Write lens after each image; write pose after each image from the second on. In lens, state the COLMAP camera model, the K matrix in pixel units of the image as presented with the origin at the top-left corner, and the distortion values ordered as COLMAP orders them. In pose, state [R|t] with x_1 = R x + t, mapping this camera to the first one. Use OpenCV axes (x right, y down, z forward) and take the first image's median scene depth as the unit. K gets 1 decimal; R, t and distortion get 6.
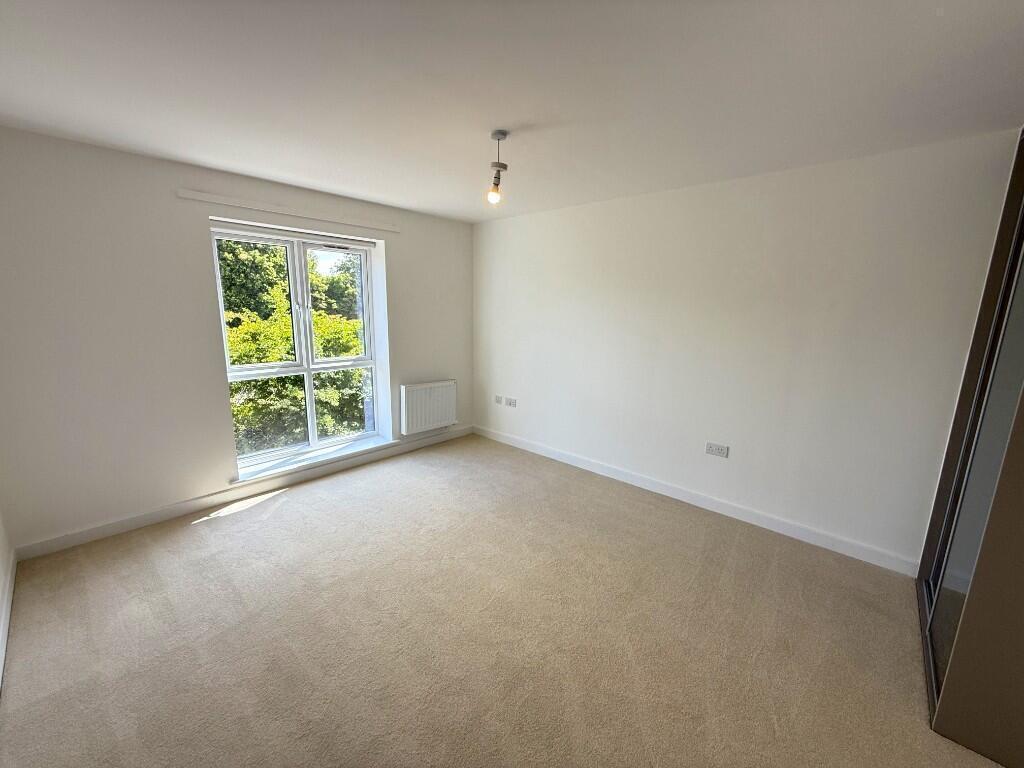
lens RADIAL K [[406.6, 0, 511.4], [0, 406.6, 389.0], [0, 0, 1]] dist [-0.000764, -0.000049]
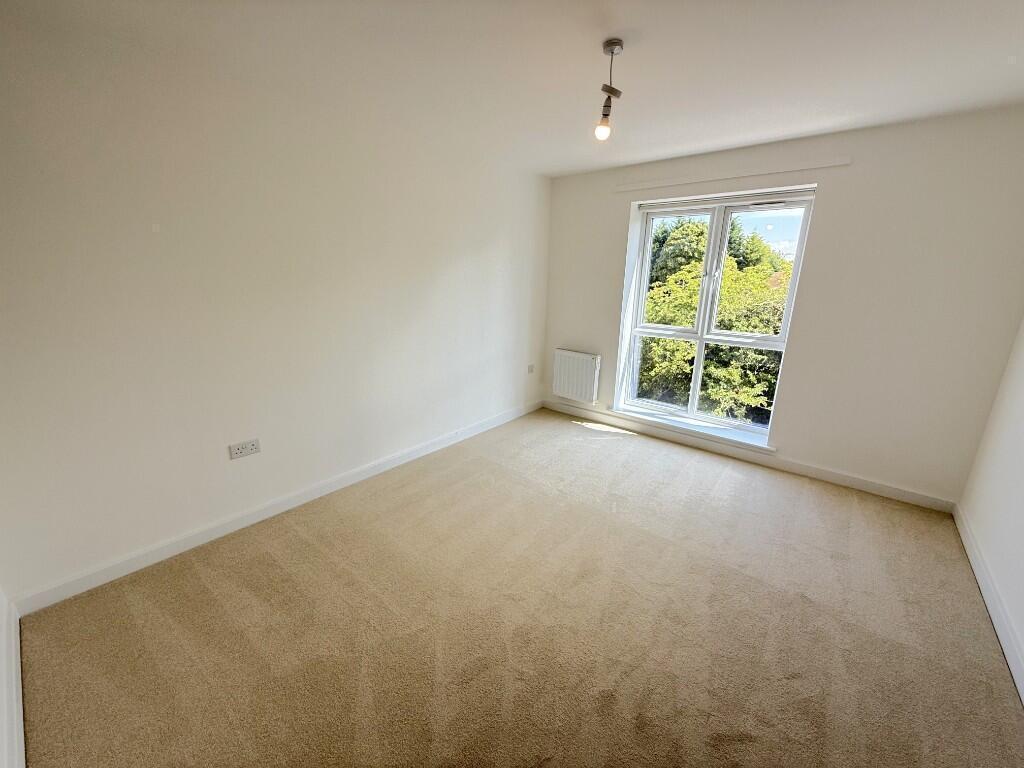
lens RADIAL K [[406.6, 0, 513.7], [0, 406.6, 377.0], [0, 0, 1]] dist [-0.000764, -0.000049]
pose [[0.062182, 0.241171, -0.968488, 0.475754], [-0.203181, 0.953105, 0.224295, -0.090861], [0.977165, 0.182832, 0.108267, 0.478300]]
